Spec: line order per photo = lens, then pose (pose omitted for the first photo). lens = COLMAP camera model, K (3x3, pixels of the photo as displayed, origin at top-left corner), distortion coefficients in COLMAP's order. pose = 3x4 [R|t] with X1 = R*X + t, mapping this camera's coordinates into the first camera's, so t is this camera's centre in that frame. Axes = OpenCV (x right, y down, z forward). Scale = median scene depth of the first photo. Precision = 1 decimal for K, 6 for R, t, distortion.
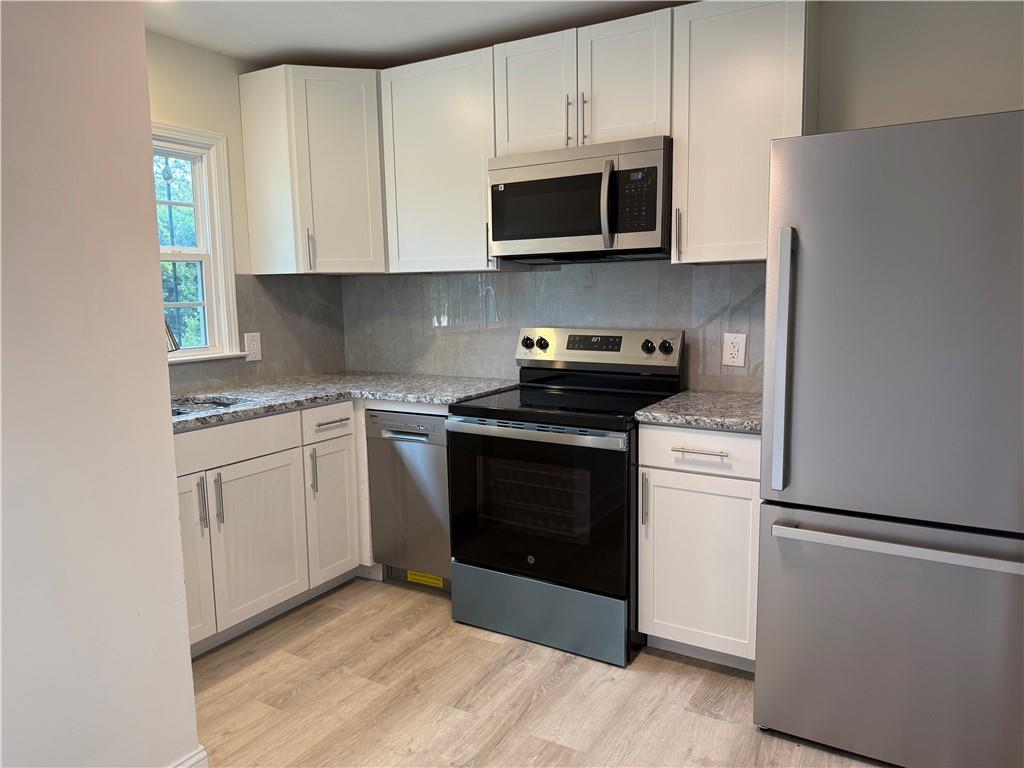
lens RADIAL K [[721.4, 0, 517.8], [0, 721.4, 386.9], [0, 0, 1]] dist [0.045707, -0.030338]
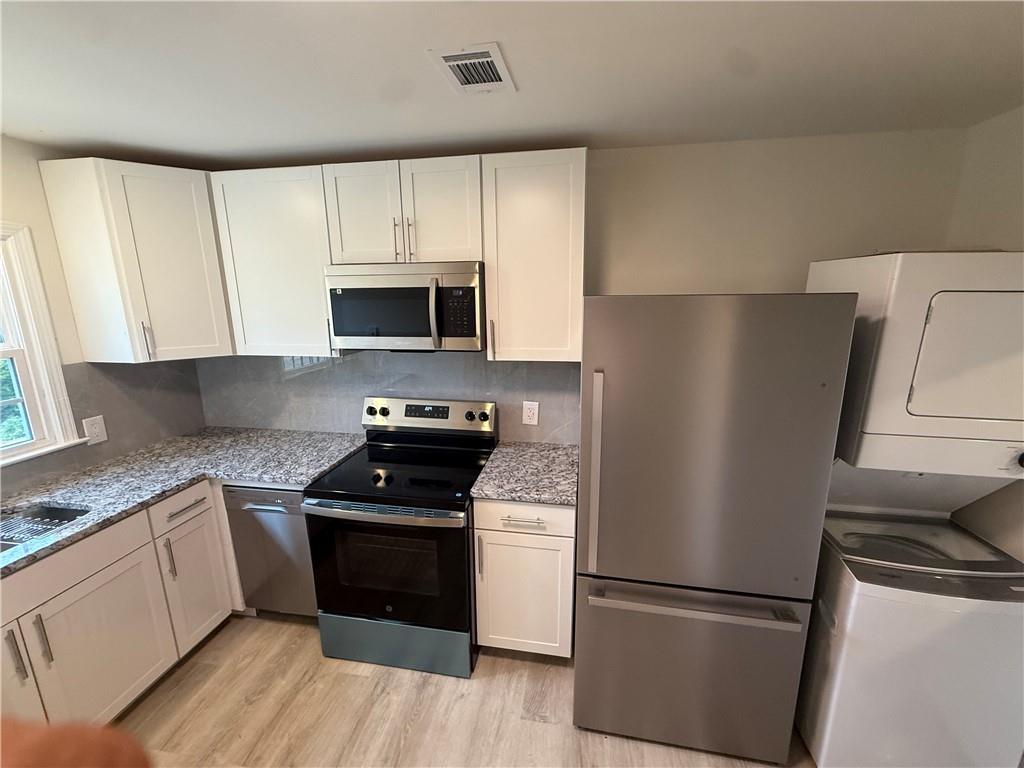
lens RADIAL K [[417.0, 0, 512.2], [0, 417.0, 380.0], [0, 0, 1]] dist [-0.003371, 0.001340]
pose [[0.936651, -0.068321, 0.343536, -0.001905], [0.039857, 0.995211, 0.089251, -0.184625], [-0.347989, -0.069905, 0.934889, 0.274671]]
